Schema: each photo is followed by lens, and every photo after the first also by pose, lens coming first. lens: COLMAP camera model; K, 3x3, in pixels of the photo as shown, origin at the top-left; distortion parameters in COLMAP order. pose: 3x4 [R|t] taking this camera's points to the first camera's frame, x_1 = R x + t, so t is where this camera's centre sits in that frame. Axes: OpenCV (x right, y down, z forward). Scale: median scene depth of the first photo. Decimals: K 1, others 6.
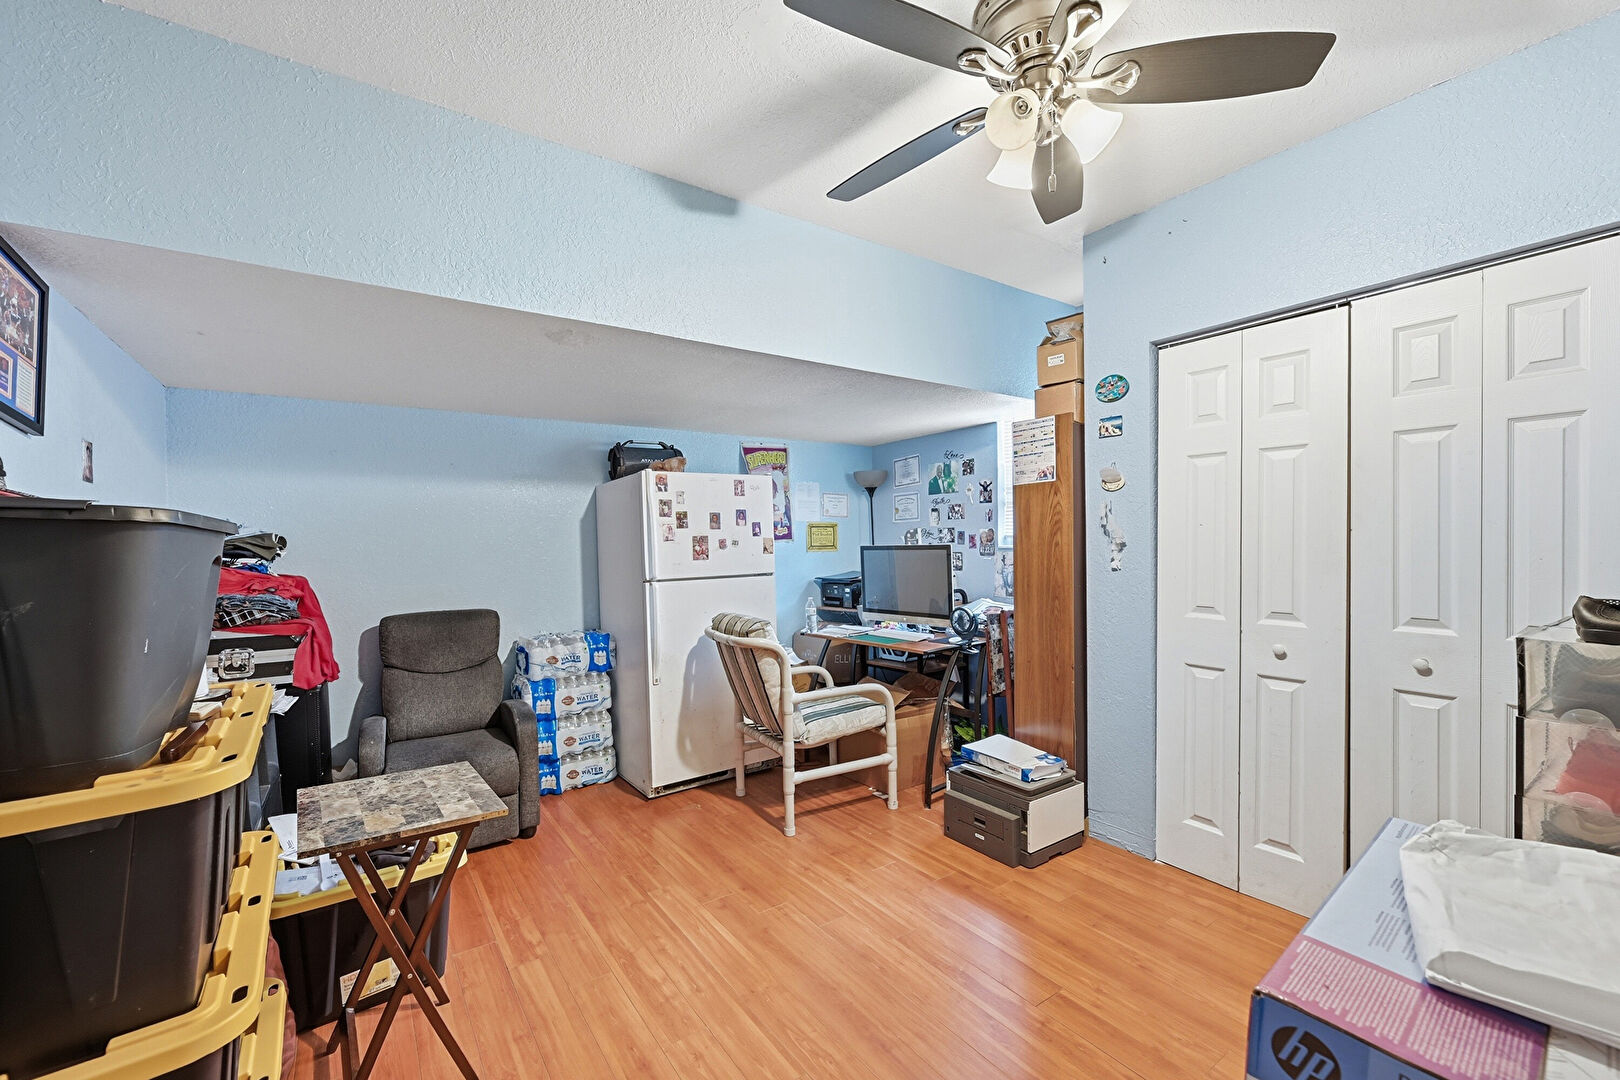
lens RADIAL K [[640.4, 0, 809.2], [0, 640.4, 542.6], [0, 0, 1]] dist [0.000745, 0.000331]
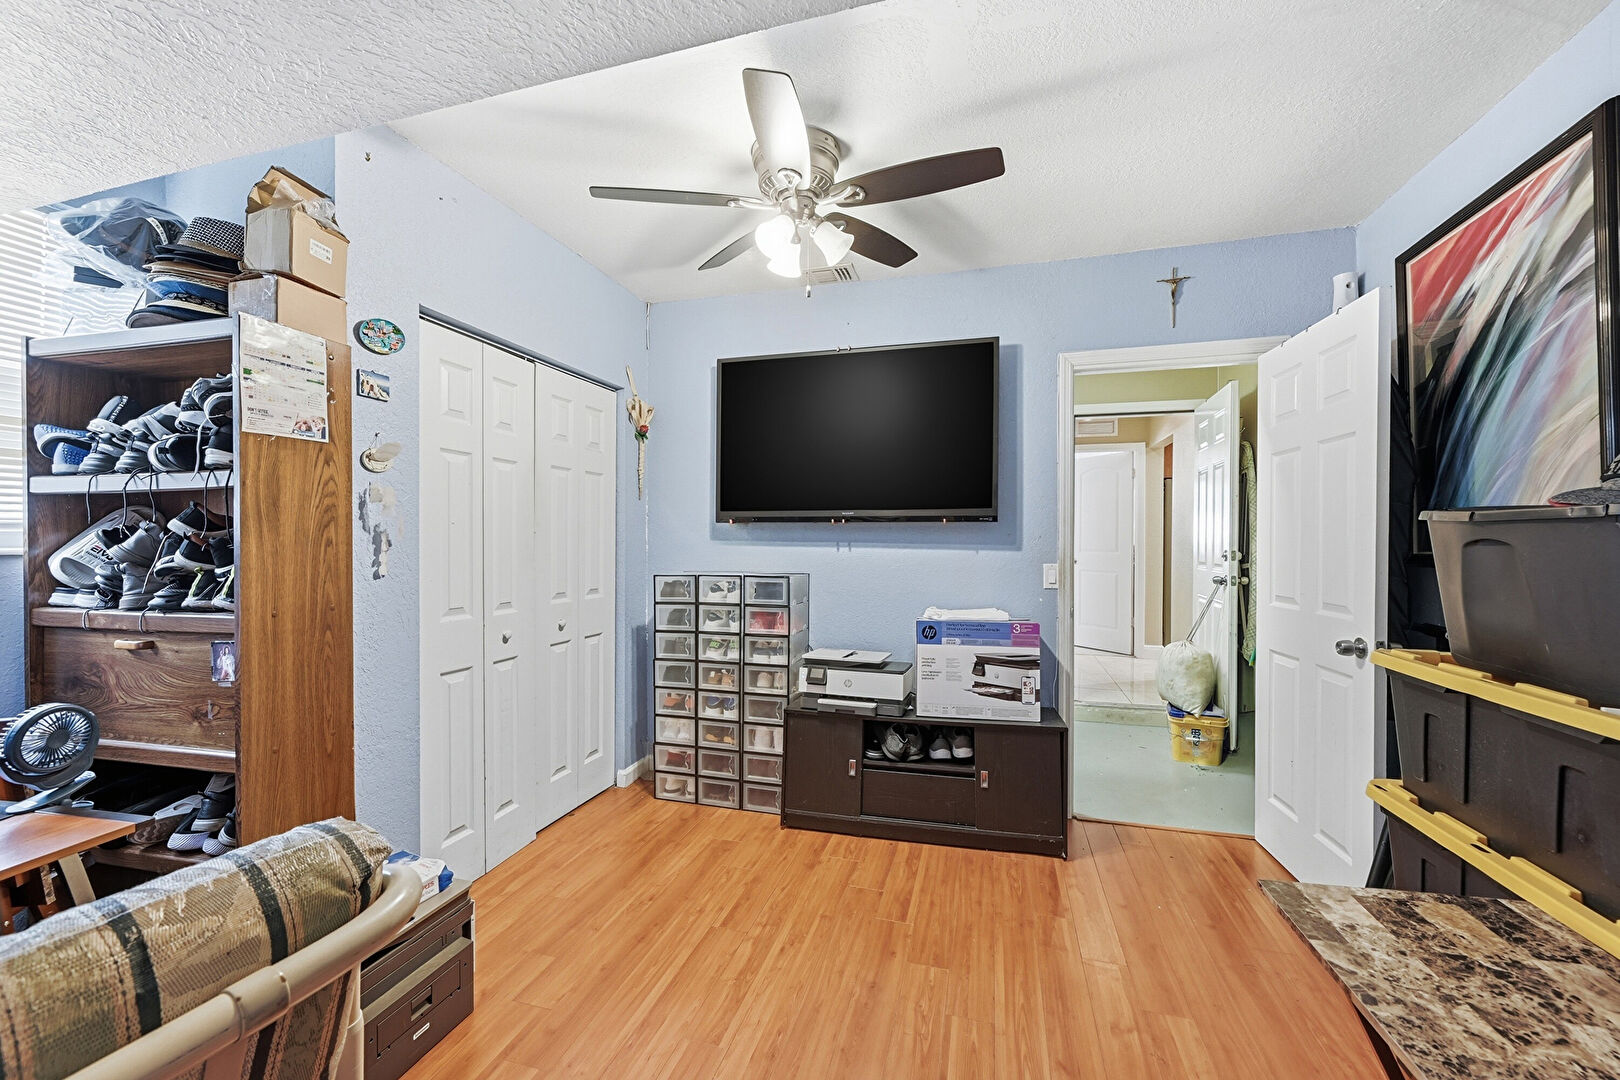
lens RADIAL K [[640.4, 0, 802.0], [0, 640.4, 540.6], [0, 0, 1]] dist [0.000745, 0.000331]
pose [[-0.612744, 0.012296, 0.790186, -0.511141], [0.007913, 0.999924, -0.009424, 0.012652], [-0.790242, 0.000479, -0.612795, 1.297470]]
